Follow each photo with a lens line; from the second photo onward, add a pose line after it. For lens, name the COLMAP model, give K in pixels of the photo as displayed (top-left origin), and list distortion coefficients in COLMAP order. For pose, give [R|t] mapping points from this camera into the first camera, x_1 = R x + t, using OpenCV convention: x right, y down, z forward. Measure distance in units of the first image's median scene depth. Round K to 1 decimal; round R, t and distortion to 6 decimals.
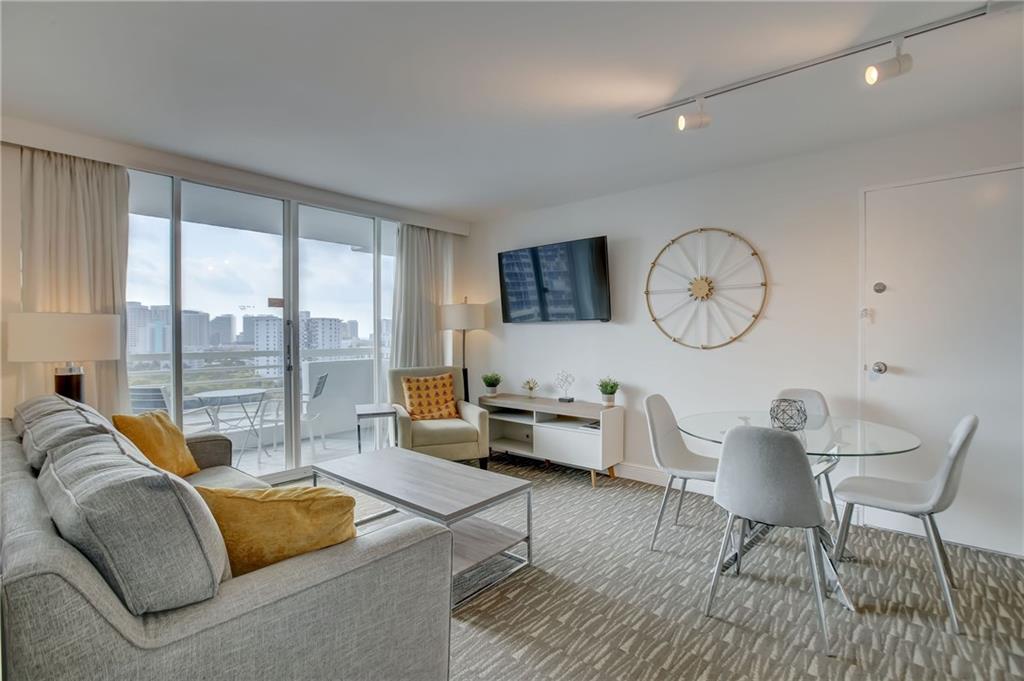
lens RADIAL K [[465.6, 0, 513.4], [0, 465.6, 339.5], [0, 0, 1]] dist [-0.028684, 0.006162]
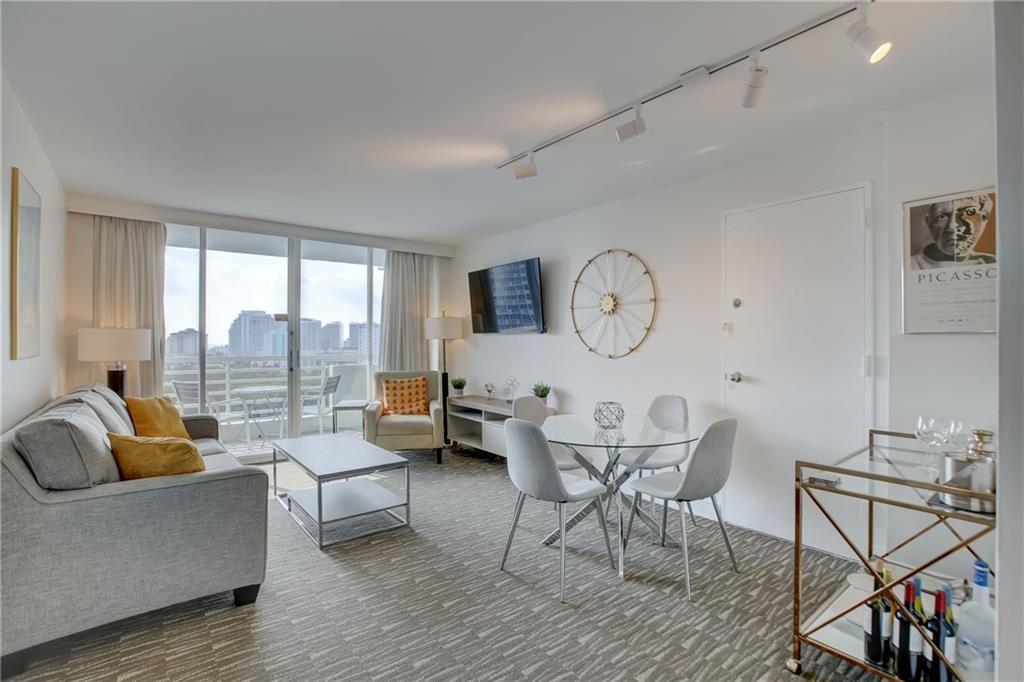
lens RADIAL K [[465.6, 0, 513.0], [0, 465.6, 340.7], [0, 0, 1]] dist [-0.028684, 0.006162]
pose [[0.981895, 0.004544, -0.189374, 0.393980], [-0.006912, 0.999906, -0.011846, -0.006393], [0.189302, 0.012940, 0.981834, -0.142781]]
